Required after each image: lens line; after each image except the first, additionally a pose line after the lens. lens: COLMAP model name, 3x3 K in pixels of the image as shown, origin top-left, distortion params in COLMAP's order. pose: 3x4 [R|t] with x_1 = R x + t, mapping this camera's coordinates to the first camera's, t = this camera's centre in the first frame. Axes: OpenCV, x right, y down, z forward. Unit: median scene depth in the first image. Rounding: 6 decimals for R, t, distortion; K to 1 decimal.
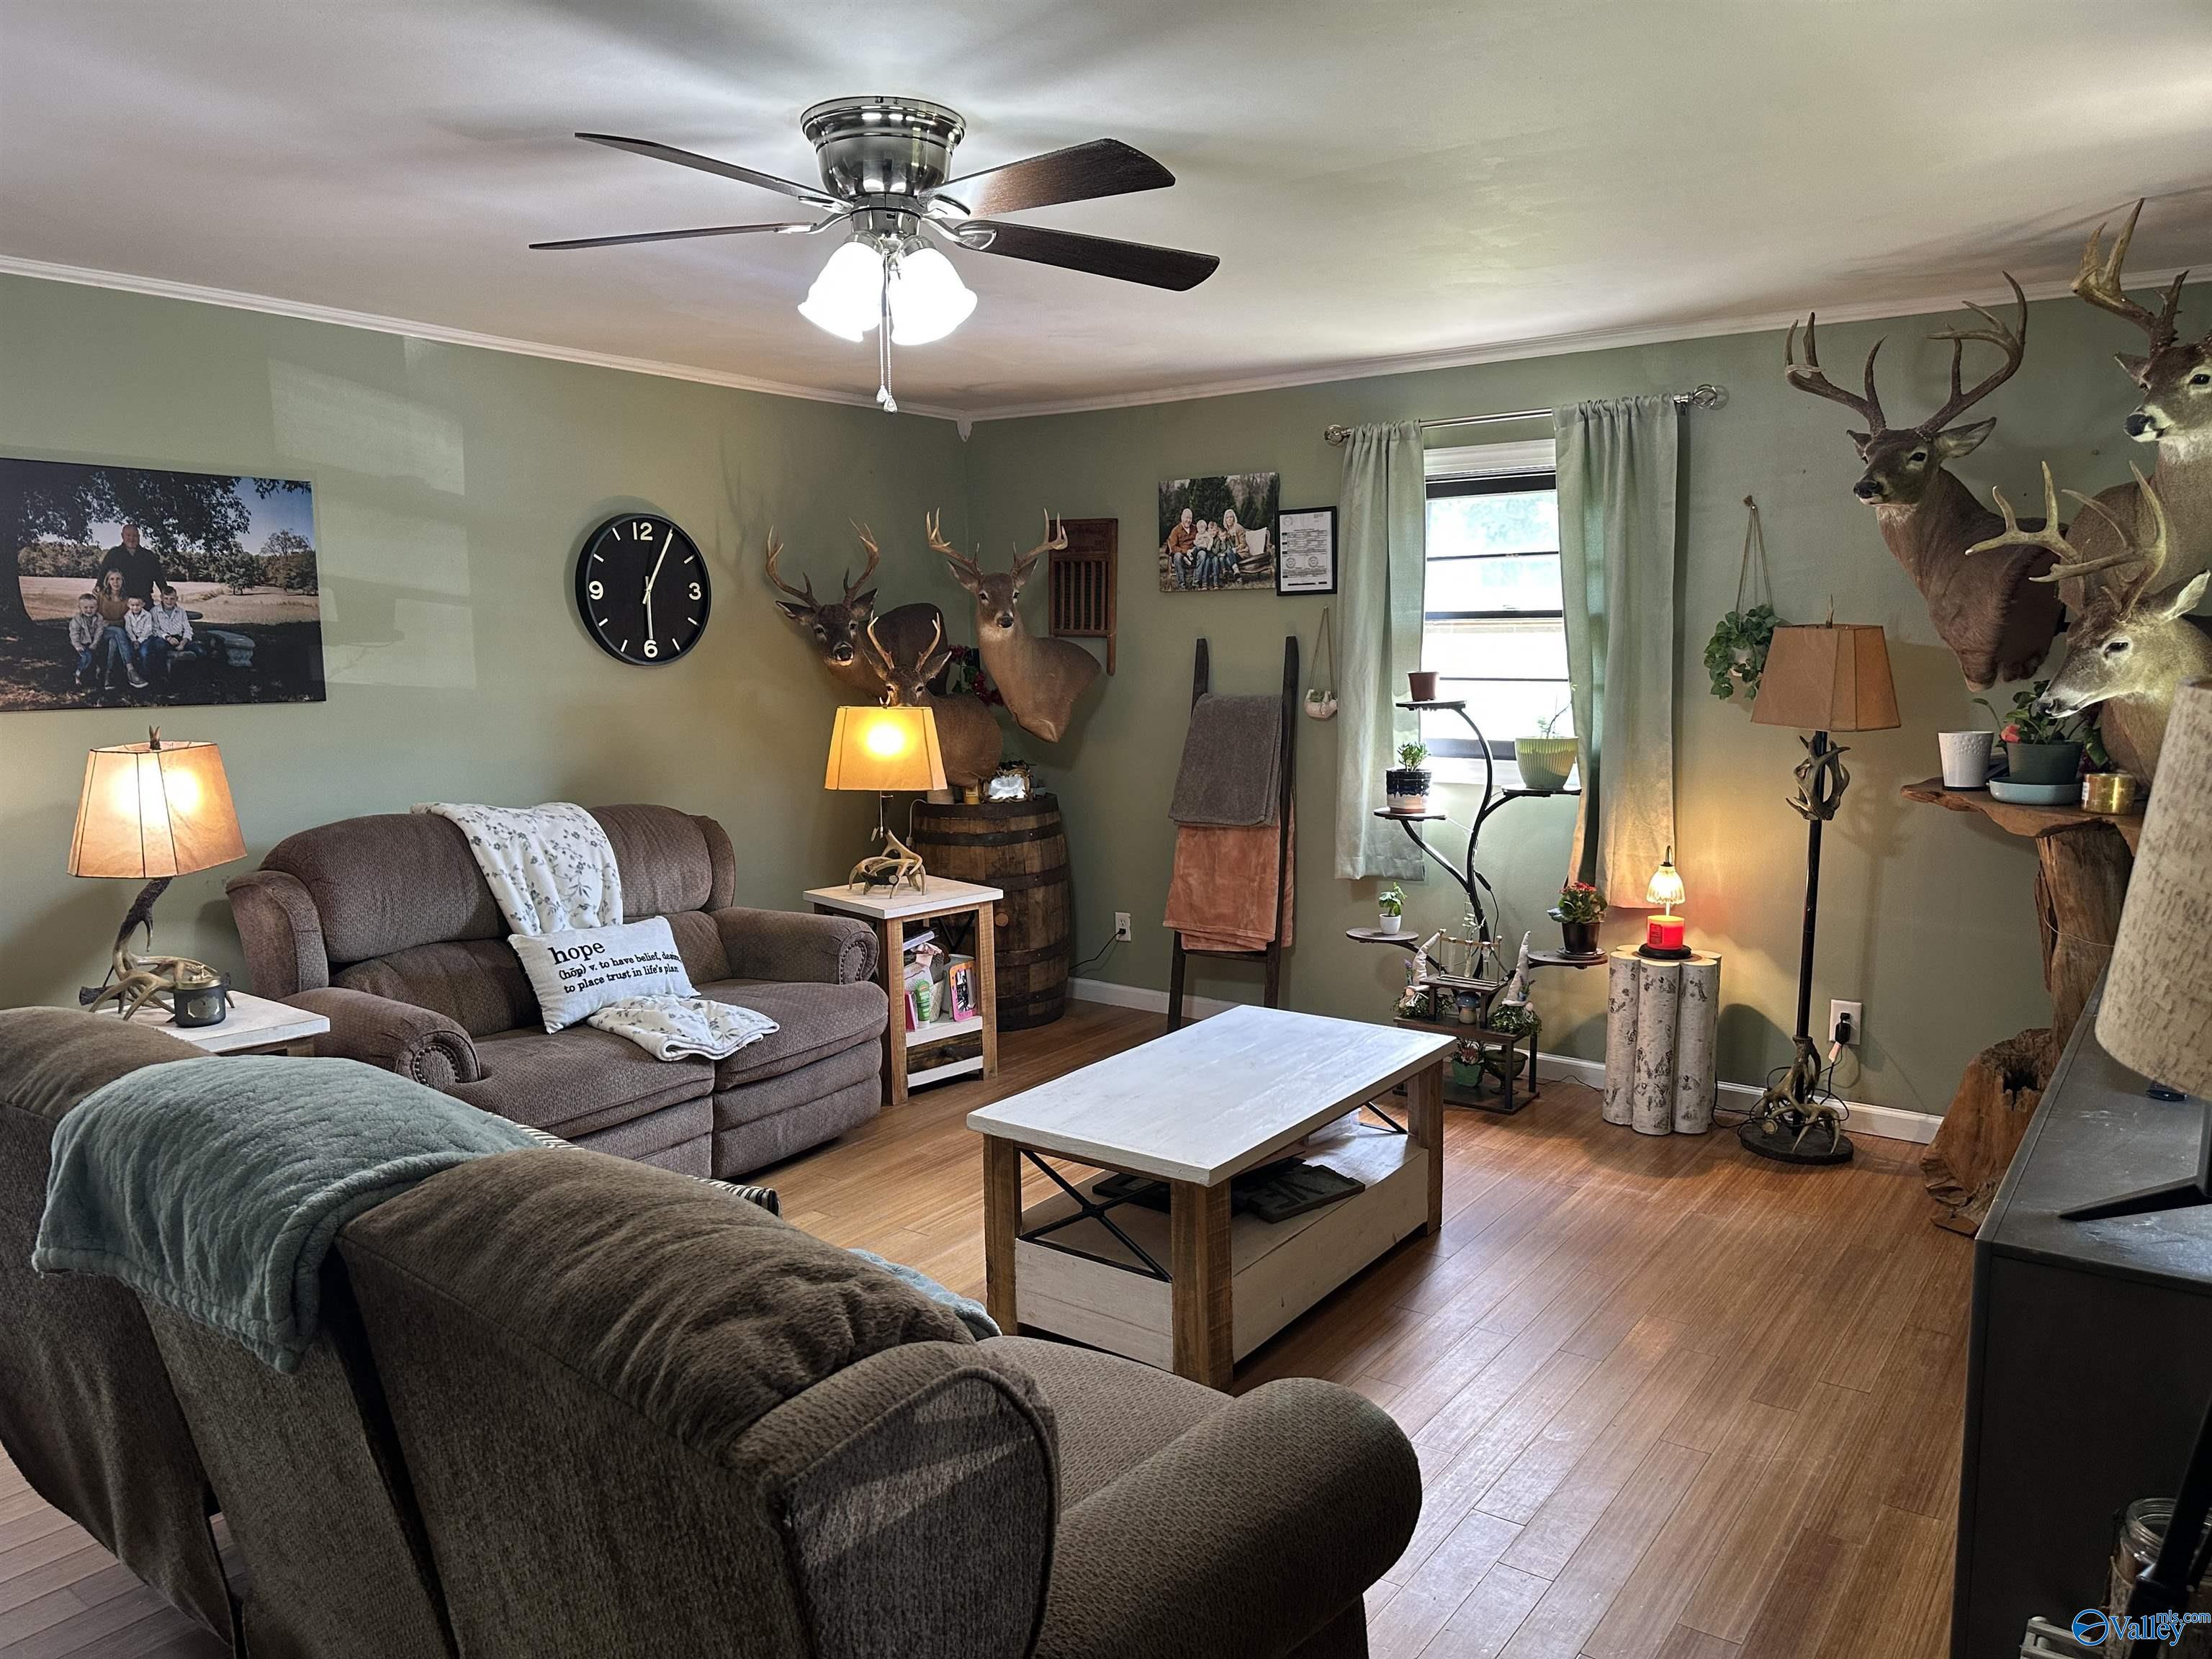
lens RADIAL K [[1547.7, 0, 1106.0], [0, 1547.7, 829.5], [0, 0, 1]] dist [0.038705, -0.074963]
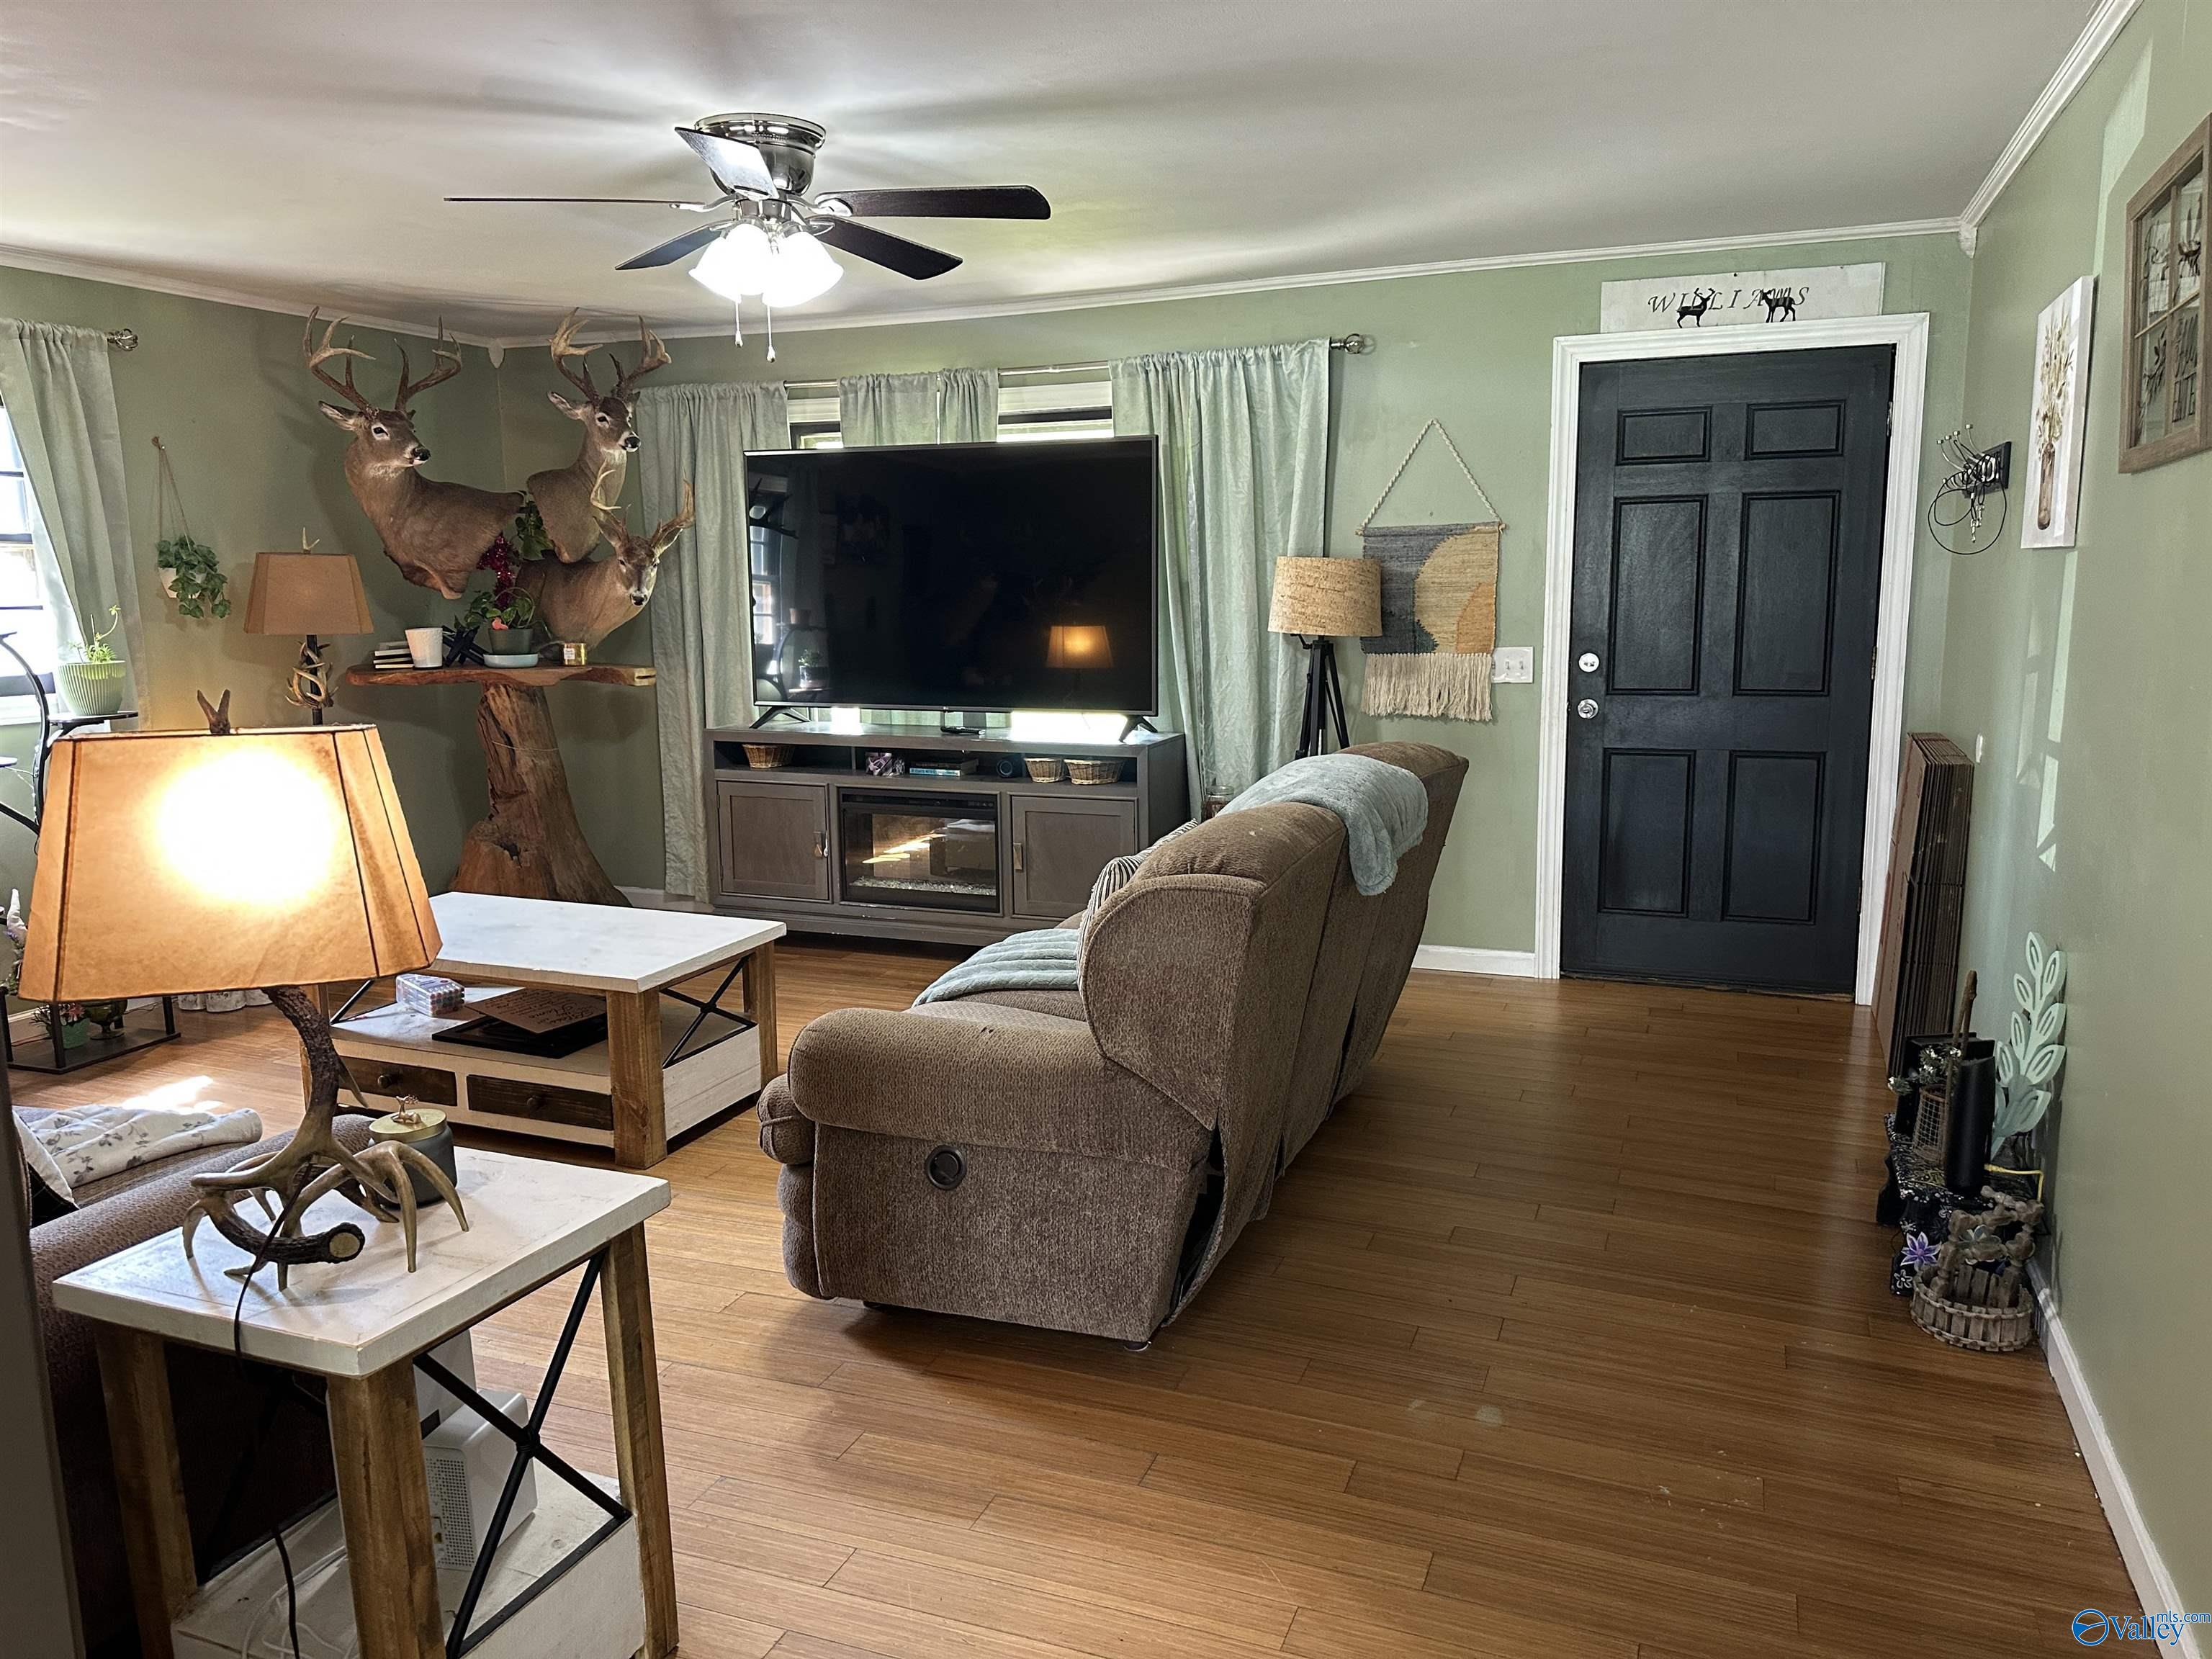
lens RADIAL K [[1547.7, 0, 1106.0], [0, 1547.7, 829.5], [0, 0, 1]] dist [0.038705, -0.074963]
pose [[-0.249375, -0.149326, 0.956825, -1.214089], [0.136563, 0.972744, 0.187402, -0.080112], [-0.958730, 0.177400, -0.222185, 0.910391]]
